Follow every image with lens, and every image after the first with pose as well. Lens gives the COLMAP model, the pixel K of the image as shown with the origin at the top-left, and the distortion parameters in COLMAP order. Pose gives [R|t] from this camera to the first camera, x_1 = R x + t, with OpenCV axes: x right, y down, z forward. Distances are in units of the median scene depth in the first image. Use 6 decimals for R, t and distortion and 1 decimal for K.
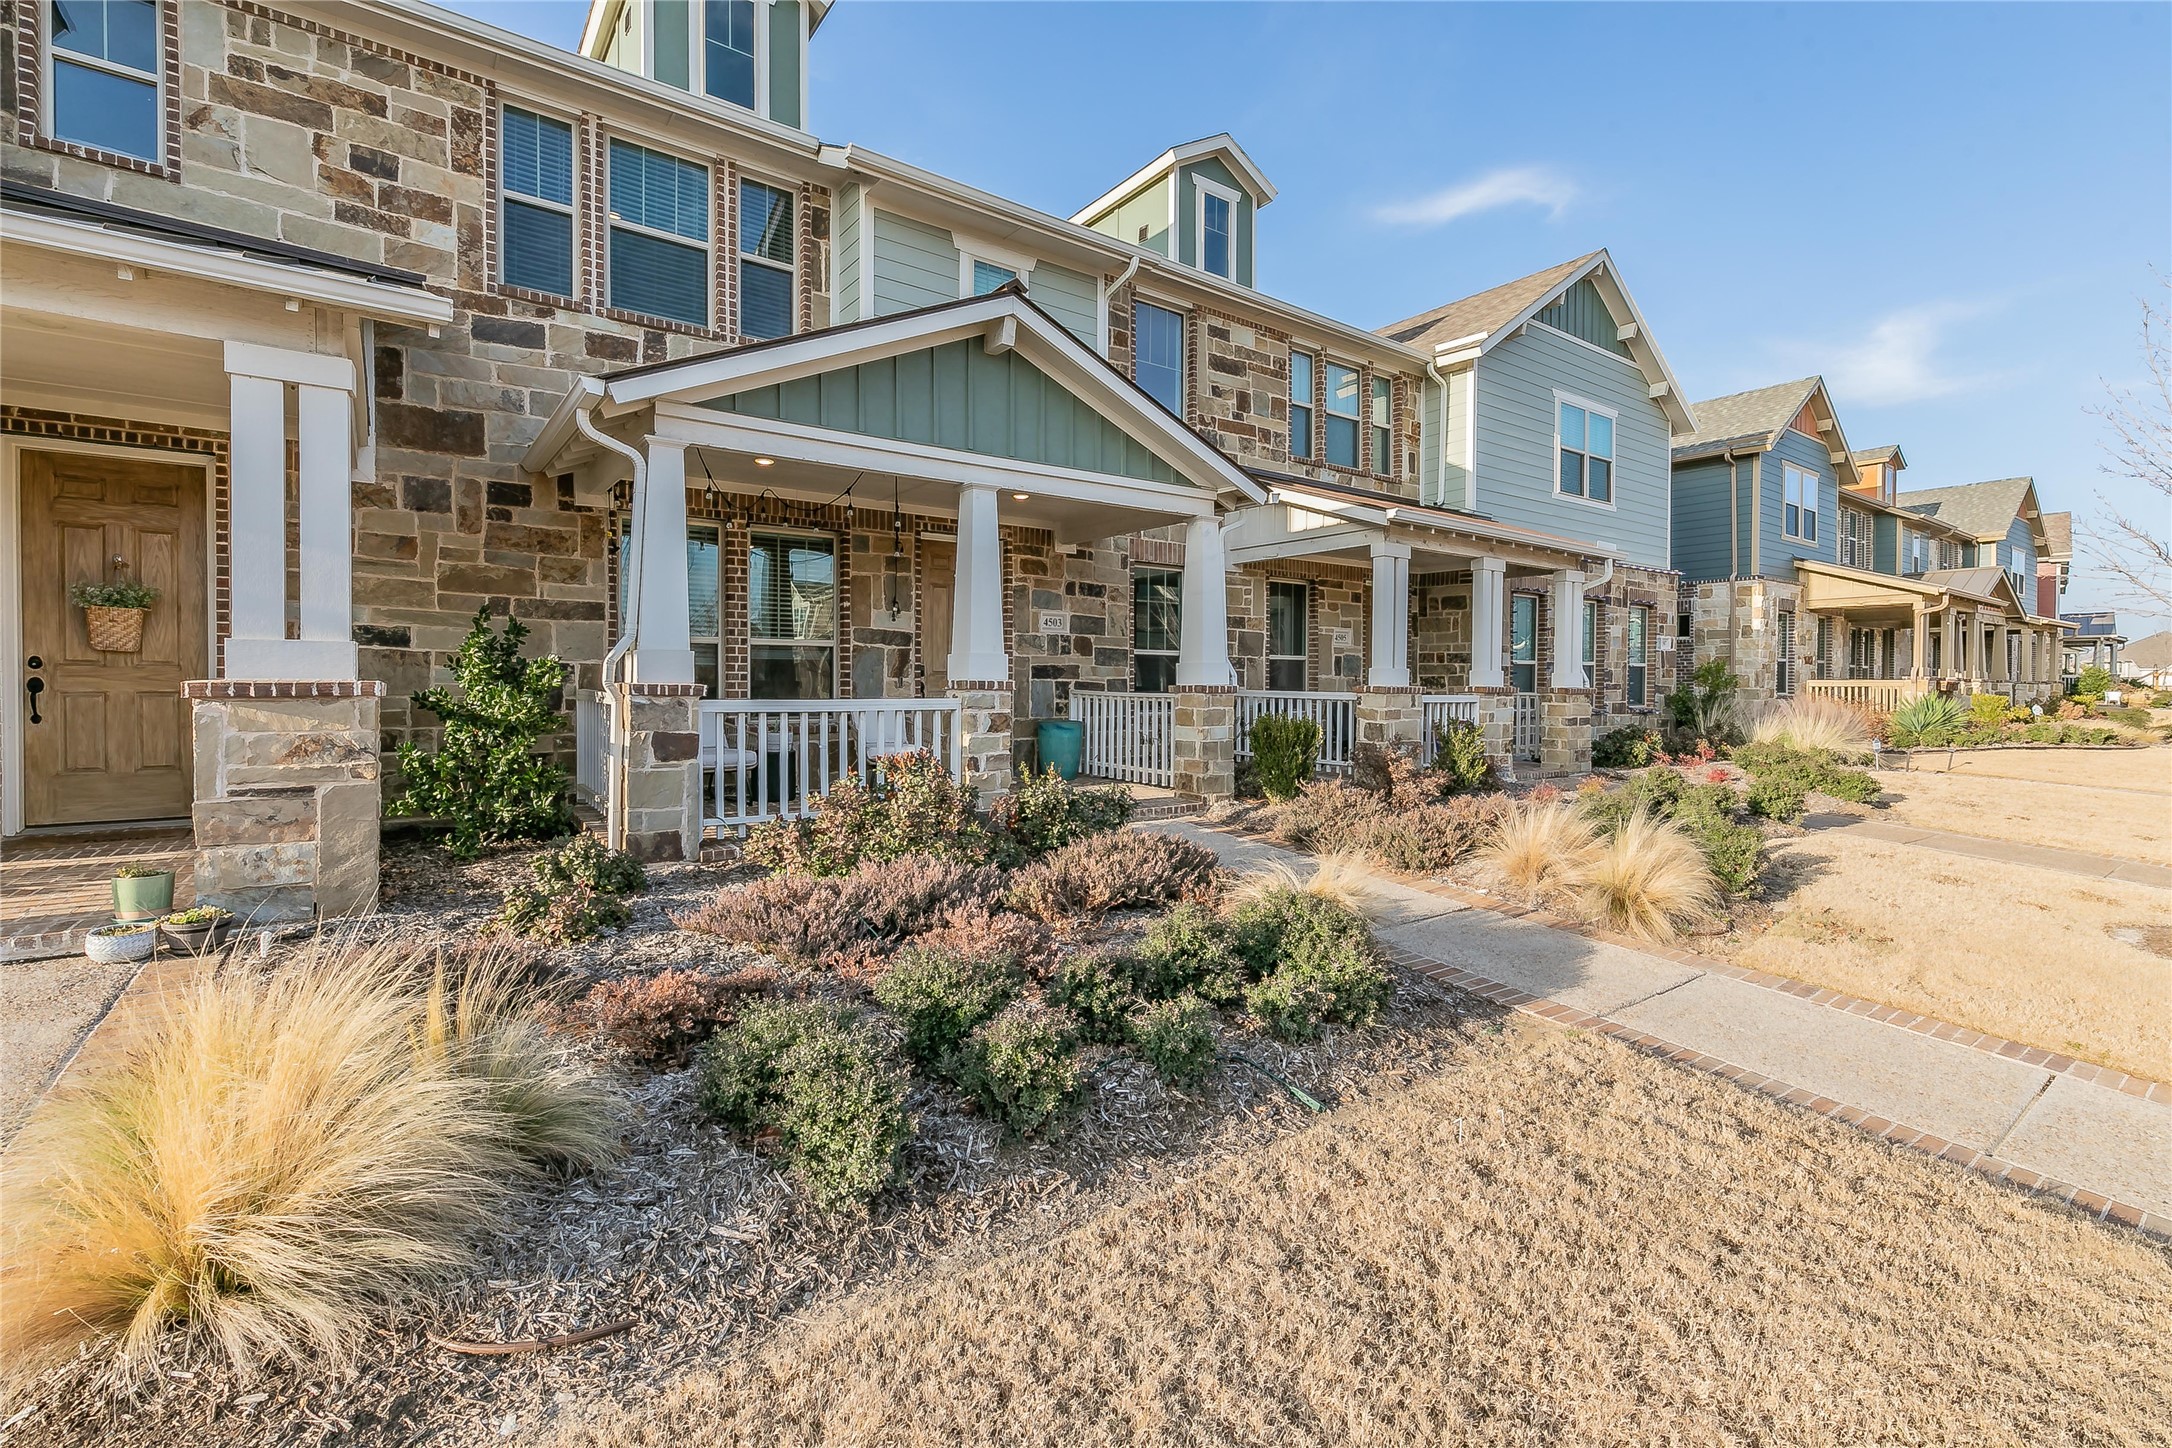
lens RADIAL K [[953.6, 0, 1090.5], [0, 953.6, 698.1], [0, 0, 1]] dist [-0.001821, -0.000424]
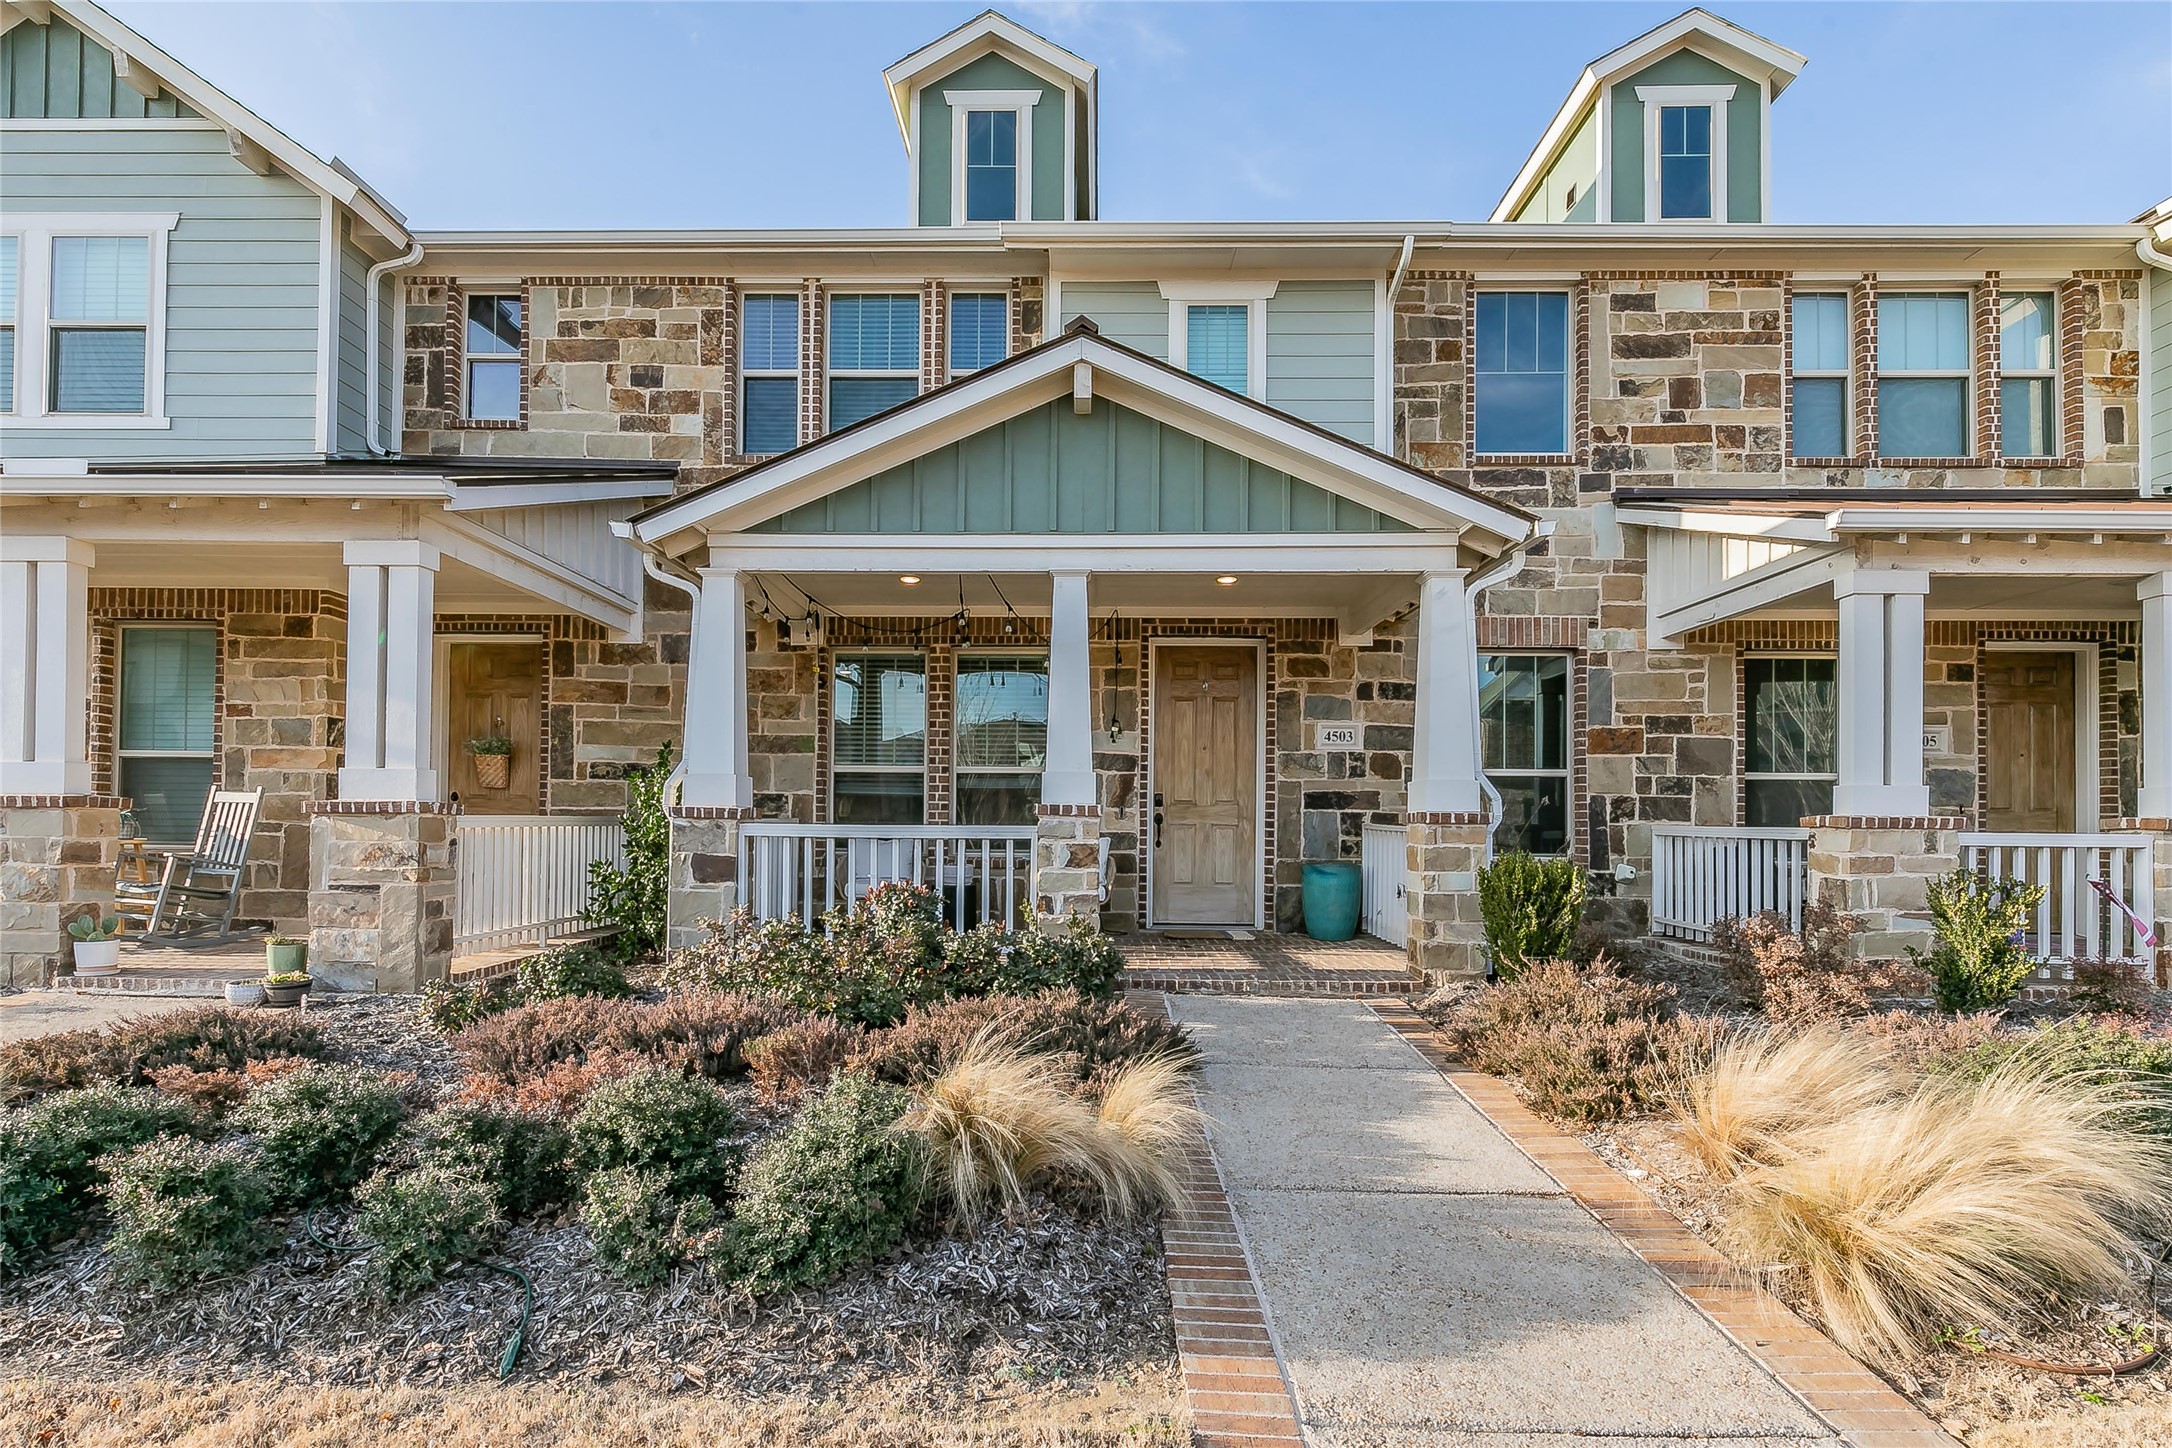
lens RADIAL K [[1066.1, 0, 1079.8], [0, 1066.1, 811.7], [0, 0, 1]] dist [0.000833, 0.000219]
pose [[0.792958, -0.007760, -0.609227, 0.389174], [-0.013995, 0.999423, -0.030945, 0.013691], [0.609115, 0.033064, 0.792392, 0.229394]]
